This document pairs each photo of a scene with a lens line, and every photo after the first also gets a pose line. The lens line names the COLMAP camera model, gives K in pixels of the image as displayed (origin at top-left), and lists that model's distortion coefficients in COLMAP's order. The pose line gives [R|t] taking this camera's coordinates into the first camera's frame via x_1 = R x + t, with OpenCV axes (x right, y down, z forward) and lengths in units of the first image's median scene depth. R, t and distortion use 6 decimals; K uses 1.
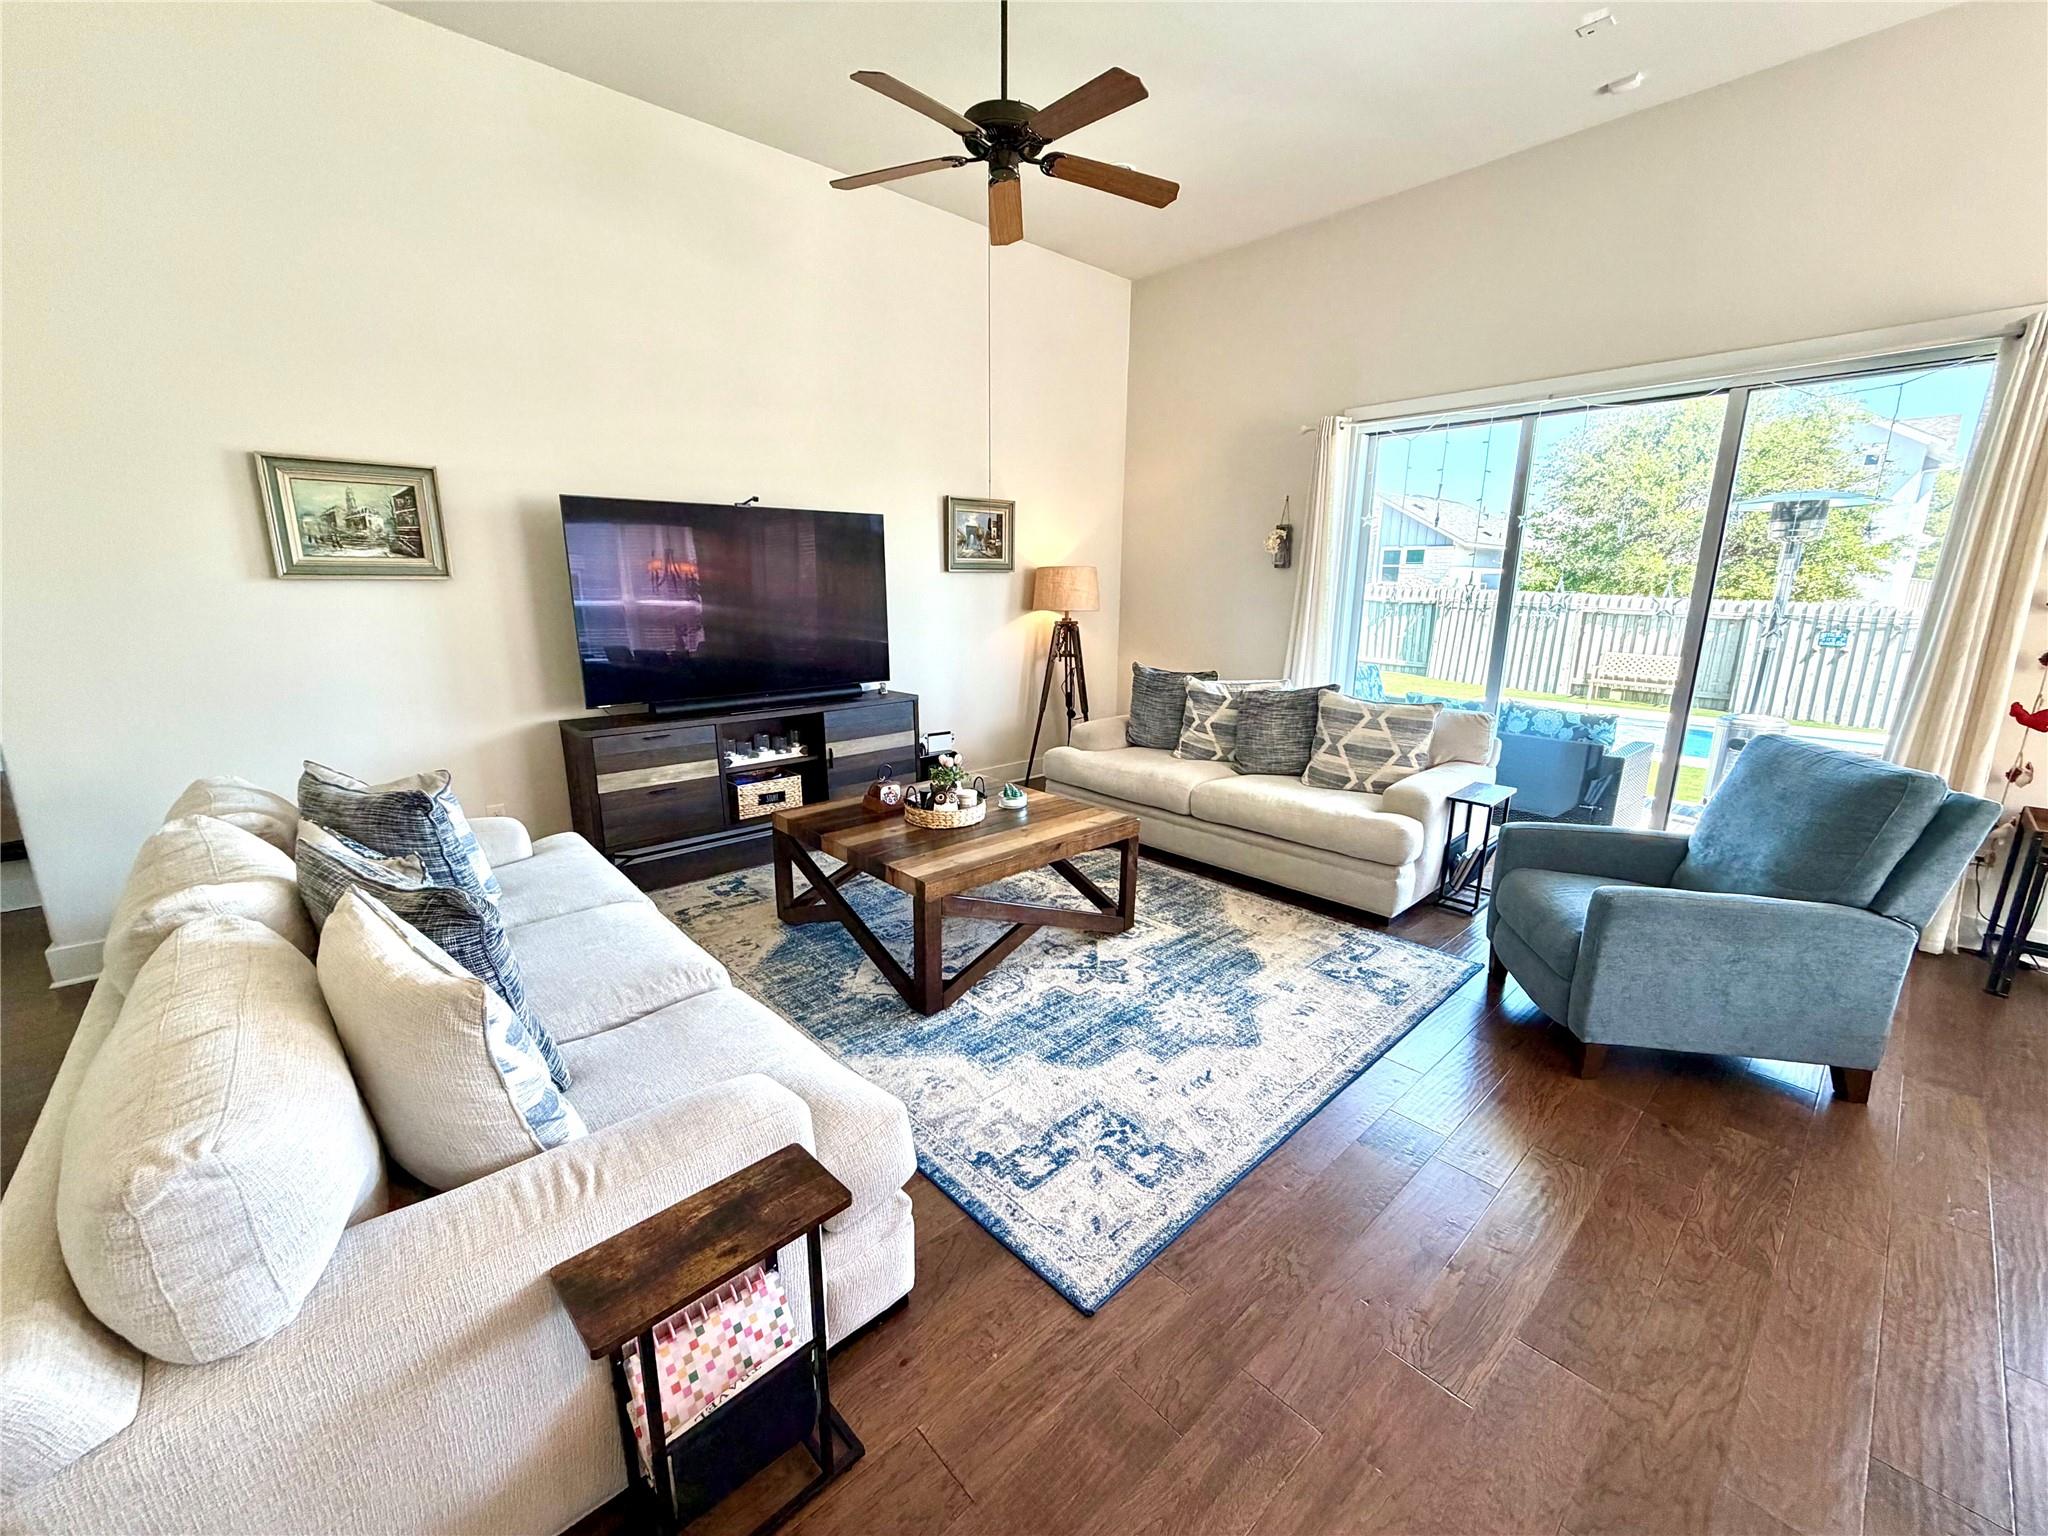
lens RADIAL K [[811.4, 0, 1022.2], [0, 811.4, 768.1], [0, 0, 1]] dist [-0.002338, 0.000689]
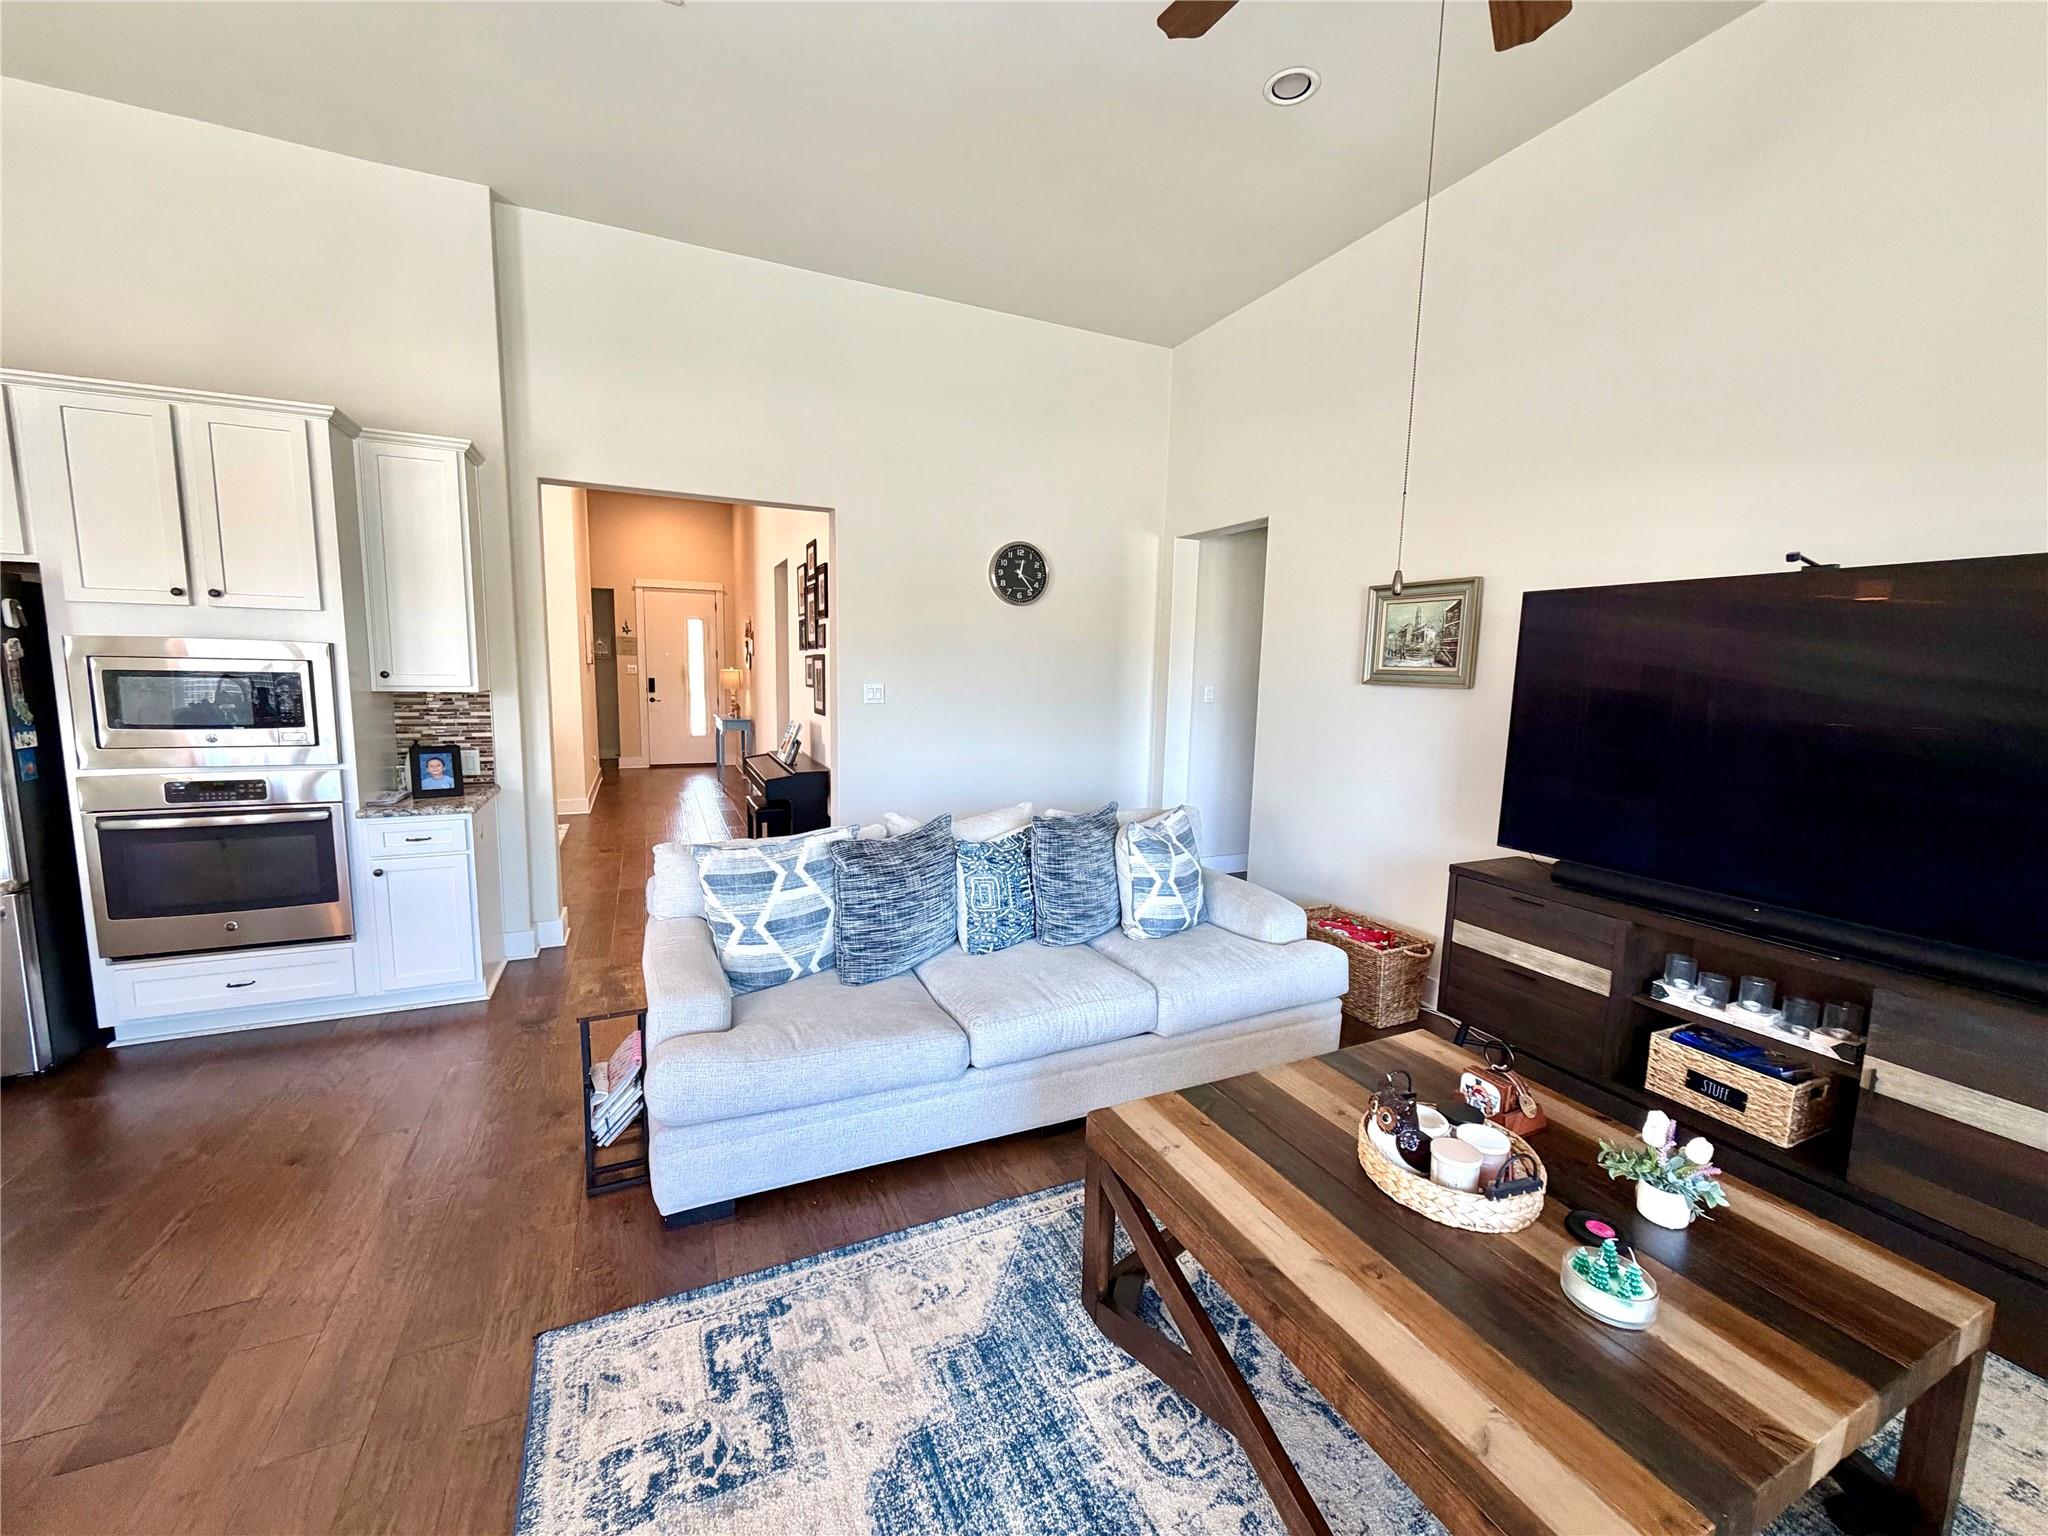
lens RADIAL K [[811.4, 0, 1022.6], [0, 811.4, 765.9], [0, 0, 1]] dist [-0.002338, 0.000689]
pose [[-0.296484, 0.105188, -0.949227, 0.332461], [-0.240162, 0.953765, 0.180704, -0.160970], [0.924348, 0.281544, -0.257514, 0.658586]]
